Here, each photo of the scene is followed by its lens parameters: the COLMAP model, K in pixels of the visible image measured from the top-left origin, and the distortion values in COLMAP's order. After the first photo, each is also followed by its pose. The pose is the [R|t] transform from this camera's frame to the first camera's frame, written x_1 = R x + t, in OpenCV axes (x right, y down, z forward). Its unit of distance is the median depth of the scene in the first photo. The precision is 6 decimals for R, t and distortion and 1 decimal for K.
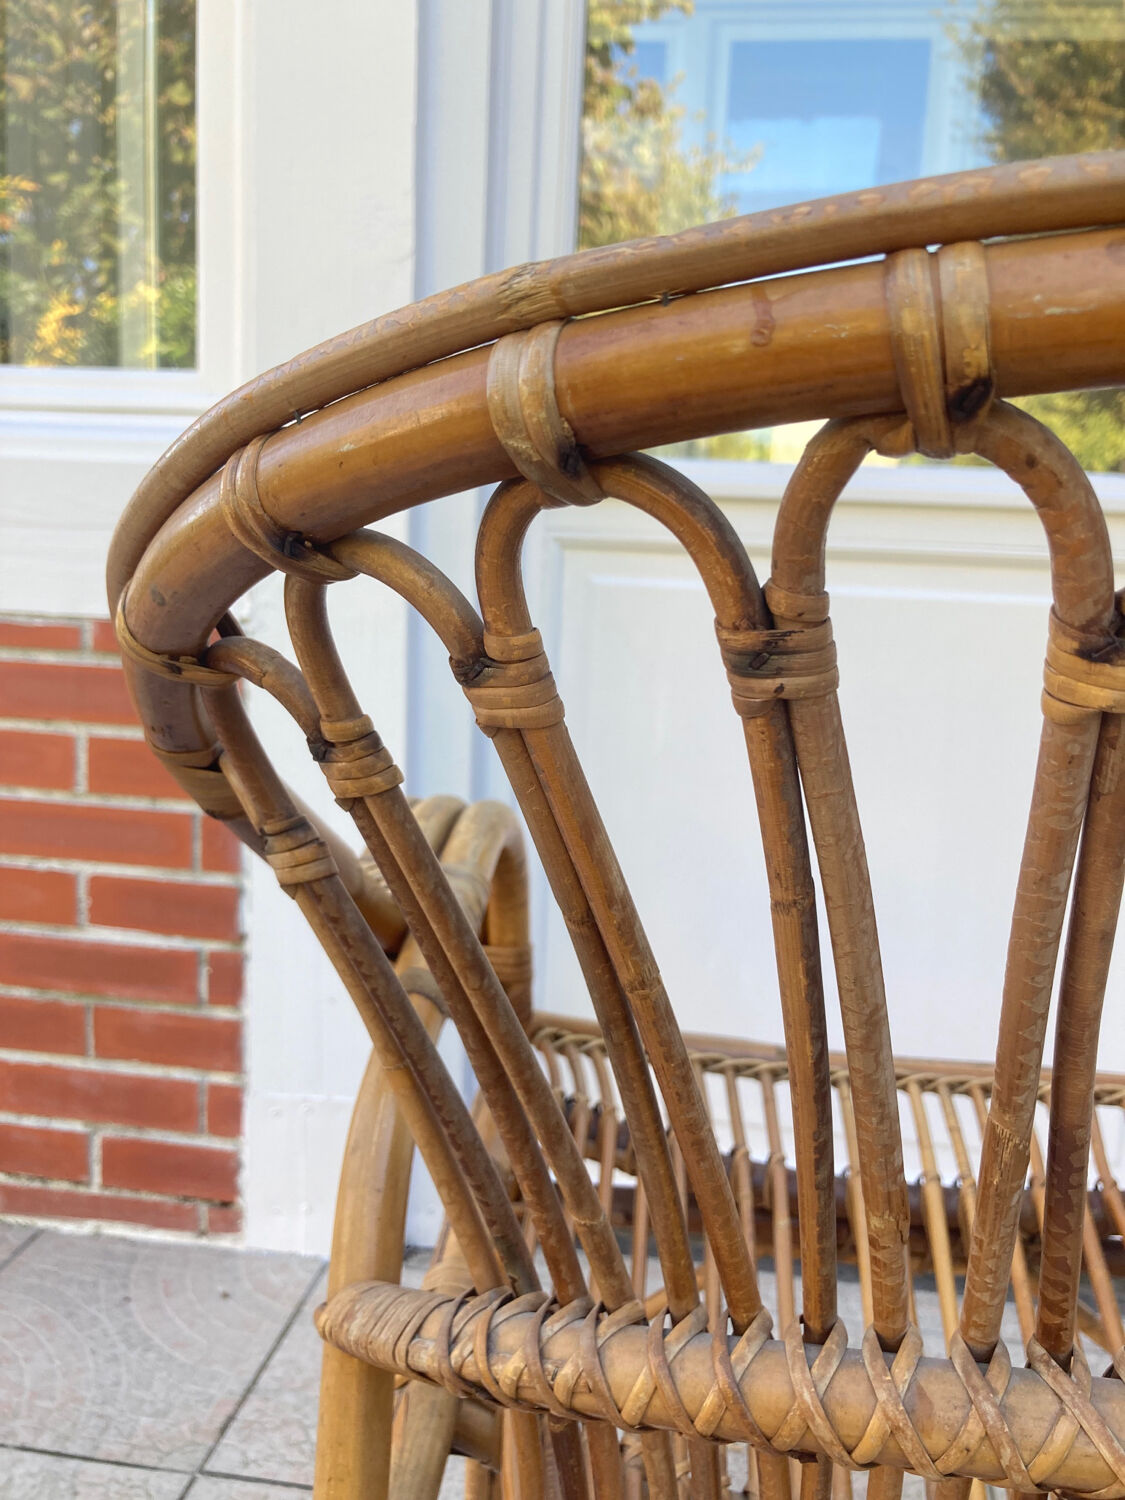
lens RADIAL K [[1252.1, 0, 570.2], [0, 1252.1, 757.9], [0, 0, 1]] dist [-0.006197, 0.024290]
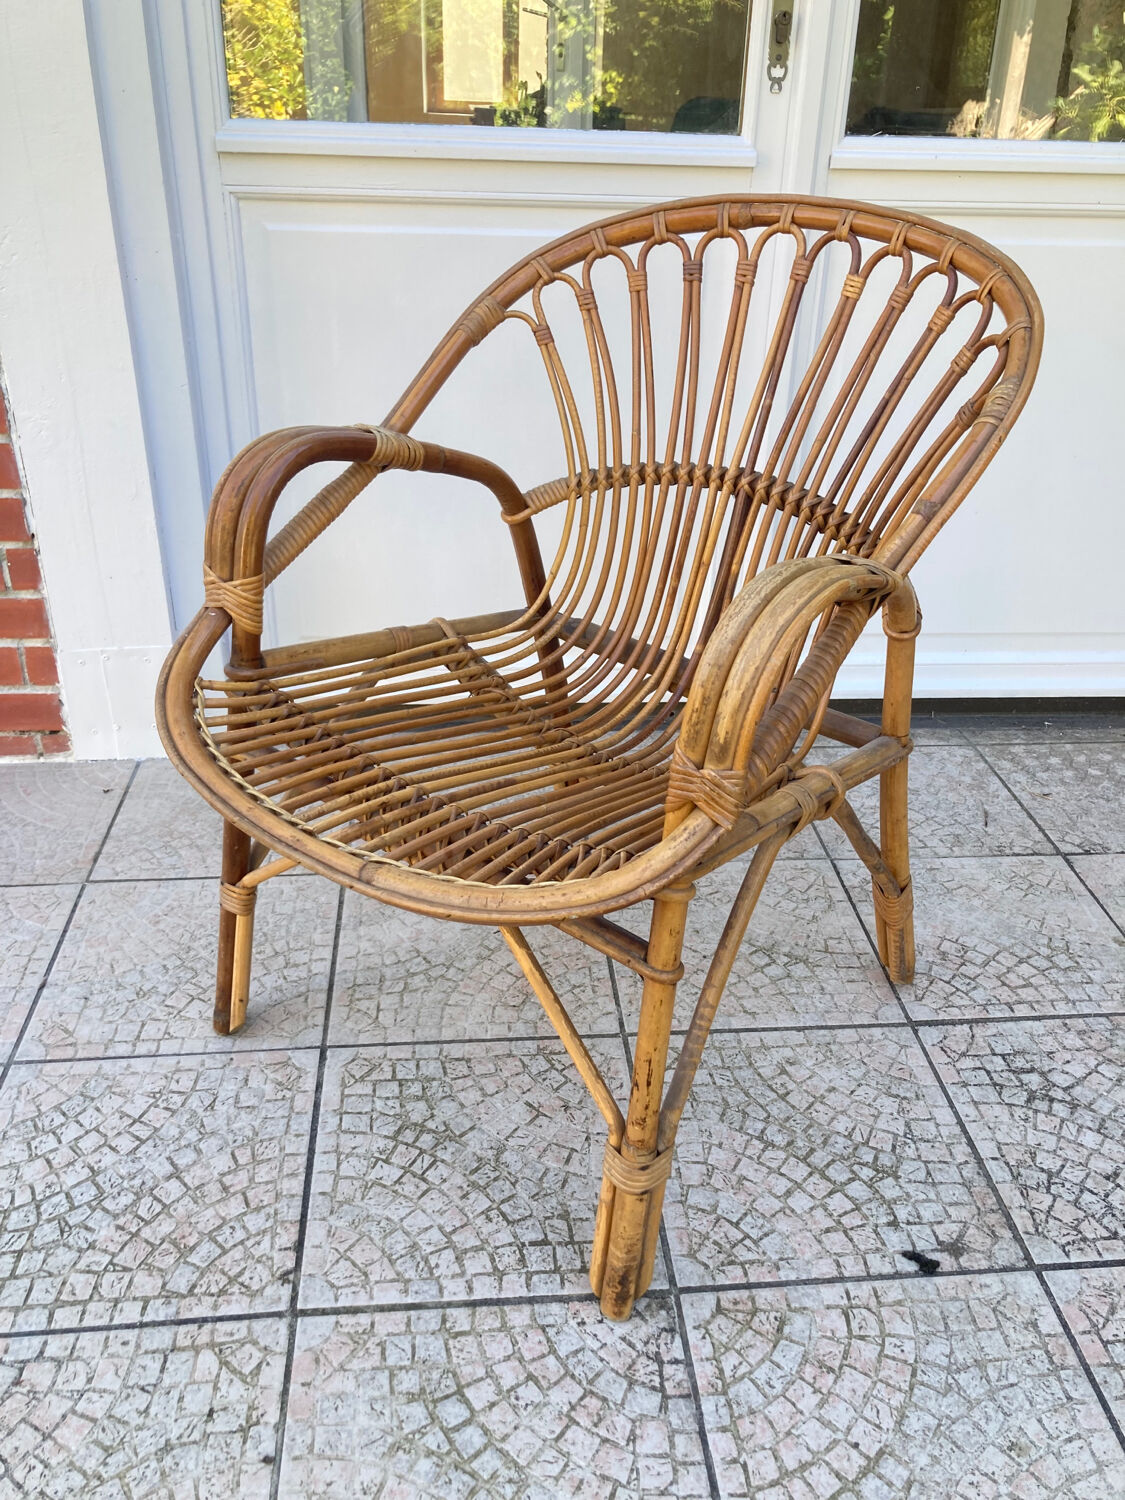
lens RADIAL K [[1252.1, 0, 568.3], [0, 1252.1, 735.0], [0, 0, 1]] dist [-0.006197, 0.024290]
pose [[0.972912, -0.123732, 0.195275, 0.003185], [0.052790, 0.941300, 0.333419, -0.068263], [-0.225067, -0.314079, 0.922334, -0.400177]]
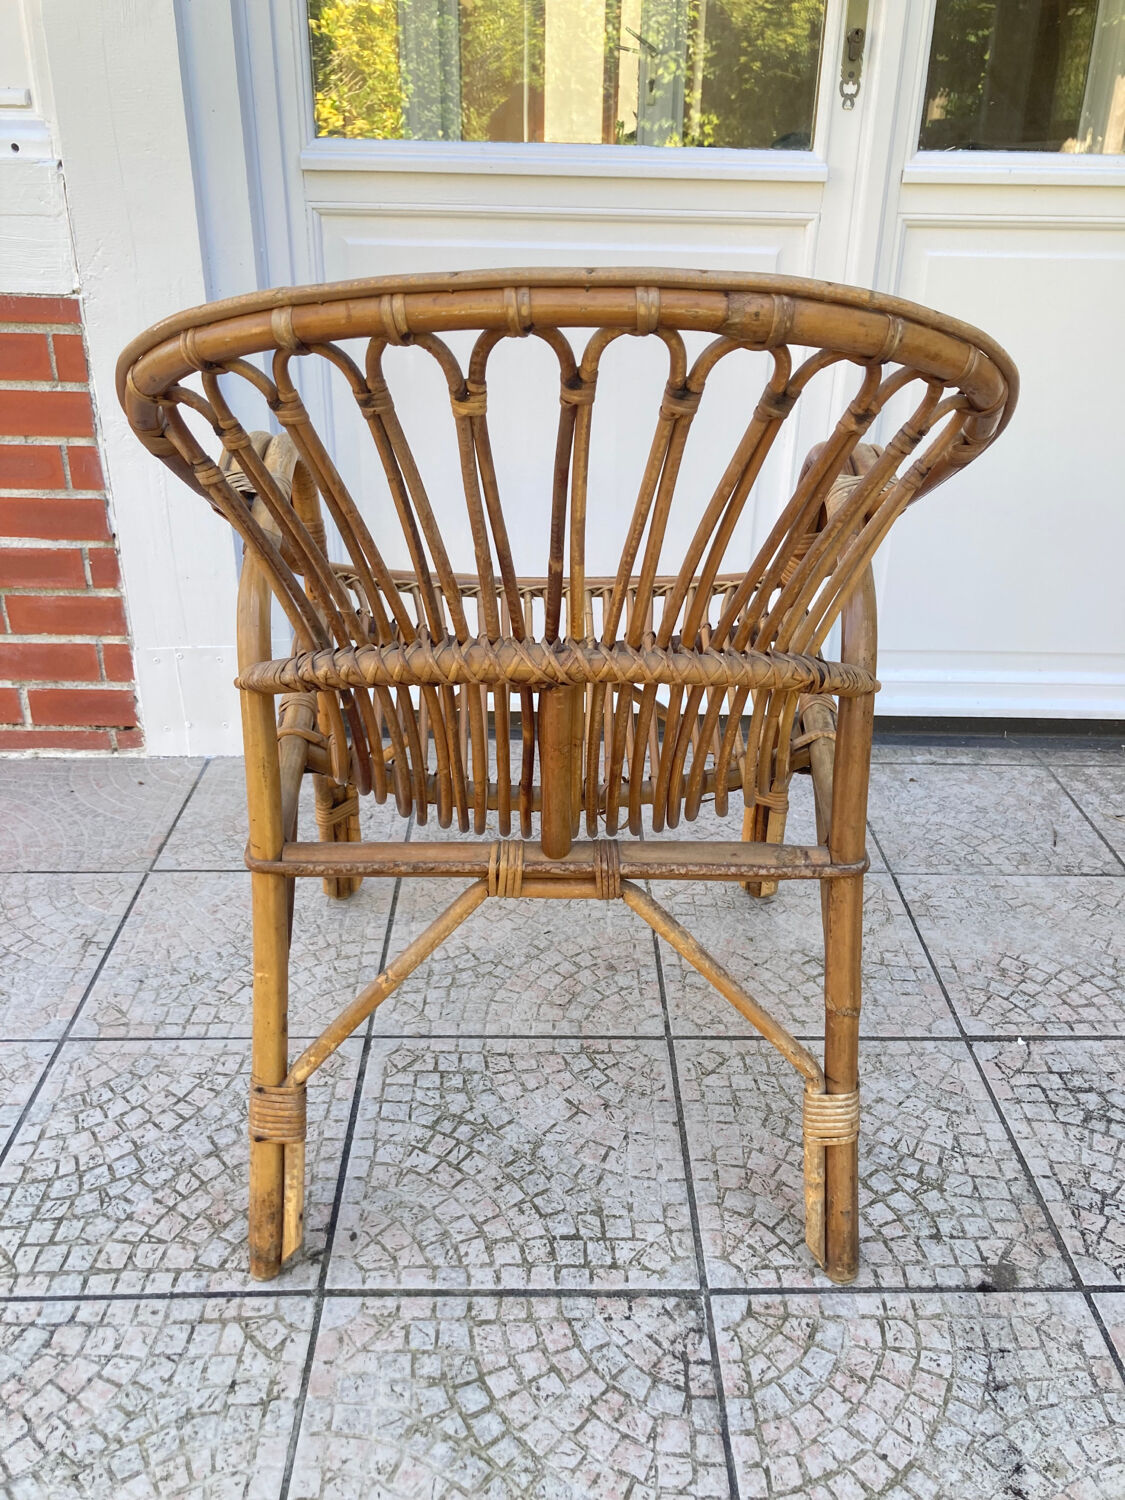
lens RADIAL K [[1252.1, 0, 575.9], [0, 1252.1, 725.7], [0, 0, 1]] dist [-0.006197, 0.024290]
pose [[0.986279, -0.093521, 0.136046, 0.029021], [0.049623, 0.953901, 0.295990, -0.037191], [-0.157455, -0.285178, 0.945453, -0.418057]]
